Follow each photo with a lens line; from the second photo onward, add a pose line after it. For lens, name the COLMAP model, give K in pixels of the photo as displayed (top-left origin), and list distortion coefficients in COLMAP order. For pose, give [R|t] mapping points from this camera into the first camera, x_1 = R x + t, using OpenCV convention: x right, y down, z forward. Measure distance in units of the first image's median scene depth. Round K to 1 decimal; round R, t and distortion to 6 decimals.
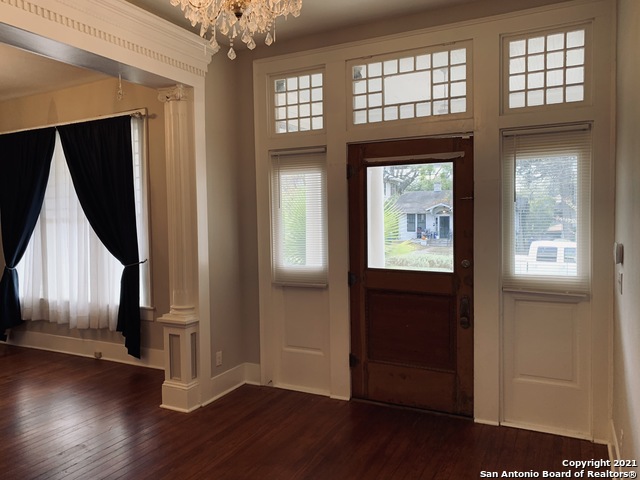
lens RADIAL K [[492.6, 0, 314.7], [0, 492.6, 235.9], [0, 0, 1]] dist [0.039951, -0.044903]
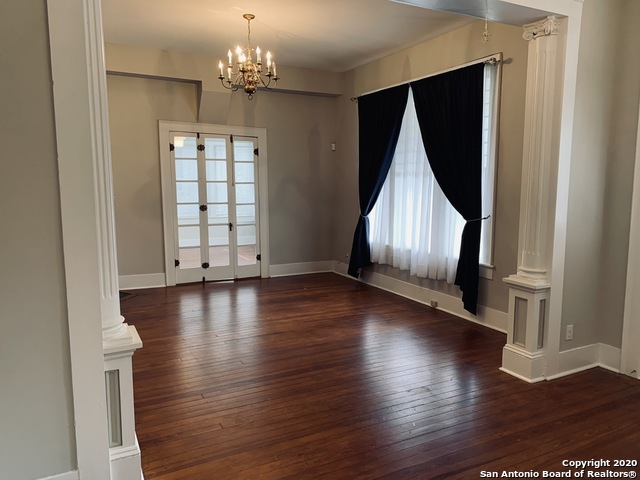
lens RADIAL K [[492.6, 0, 325.6], [0, 492.6, 241.1], [0, 0, 1]] dist [0.039951, -0.044903]
pose [[0.820479, 0.093003, -0.564061, -0.054729], [-0.039104, 0.993497, 0.106929, 0.006603], [0.570338, -0.065676, 0.818780, 0.029040]]
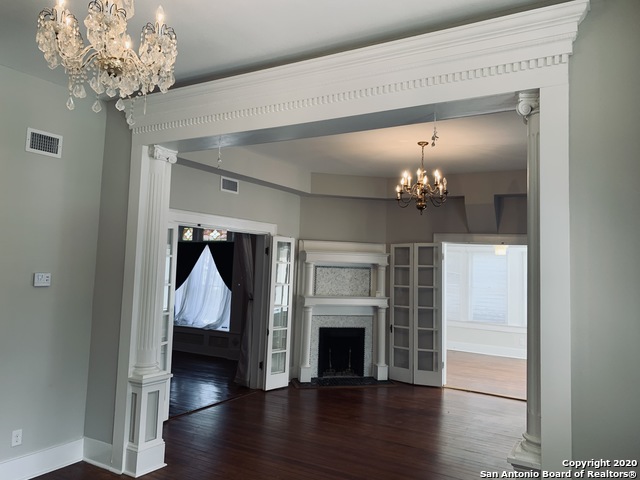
lens RADIAL K [[492.6, 0, 323.7], [0, 492.6, 225.7], [0, 0, 1]] dist [0.039951, -0.044903]
pose [[-0.059258, -0.077734, -0.995211, 0.433852], [-0.073978, 0.994564, -0.073279, -0.057029], [0.995498, 0.069282, -0.064687, 0.815665]]
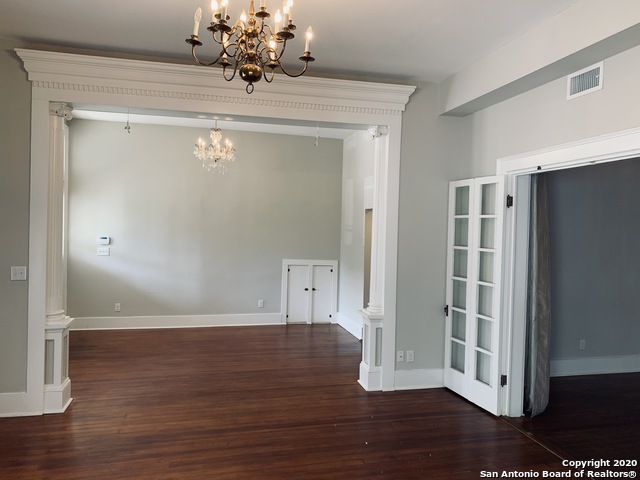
lens RADIAL K [[492.6, 0, 314.3], [0, 492.6, 237.1], [0, 0, 1]] dist [0.039951, -0.044903]
pose [[-0.645938, -0.030350, 0.762786, -1.518556], [0.016543, 0.998418, 0.053734, -0.063035], [-0.763211, 0.047328, -0.644414, 1.350527]]
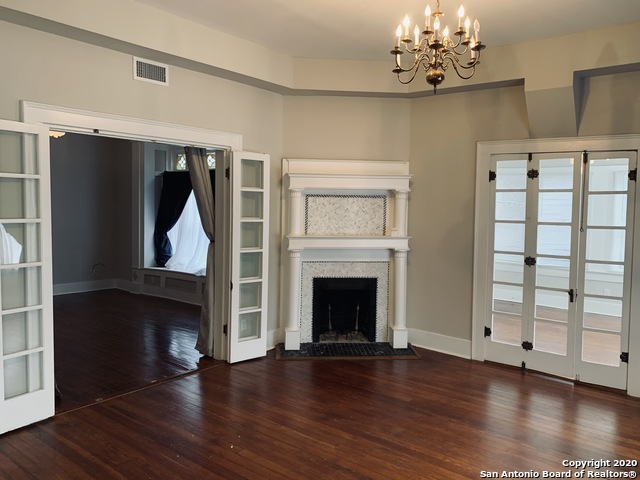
lens RADIAL K [[492.6, 0, 319.0], [0, 492.6, 233.3], [0, 0, 1]] dist [0.039951, -0.044903]
pose [[-0.202557, 0.064115, -0.977169, -0.141984], [-0.055492, 0.995499, 0.076821, -0.038443], [0.977697, 0.069785, -0.198088, 0.990167]]
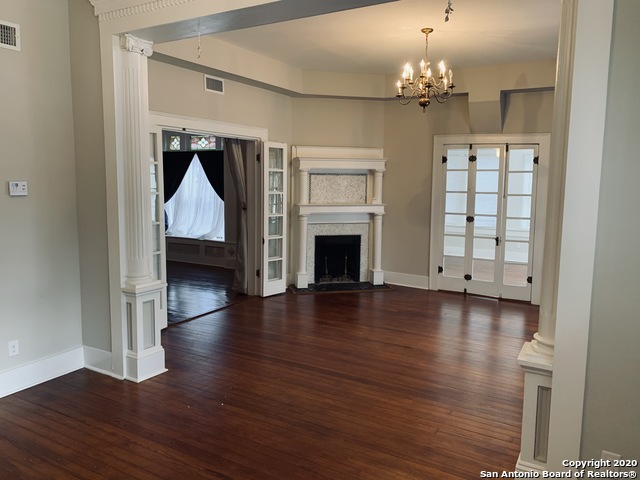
lens RADIAL K [[492.6, 0, 315.9], [0, 492.6, 235.0], [0, 0, 1]] dist [0.039951, -0.044903]
pose [[-0.059575, 0.121698, -0.990778, 0.364917], [-0.053279, 0.990738, 0.124897, -0.040420], [0.996801, 0.060229, -0.052540, 0.804773]]
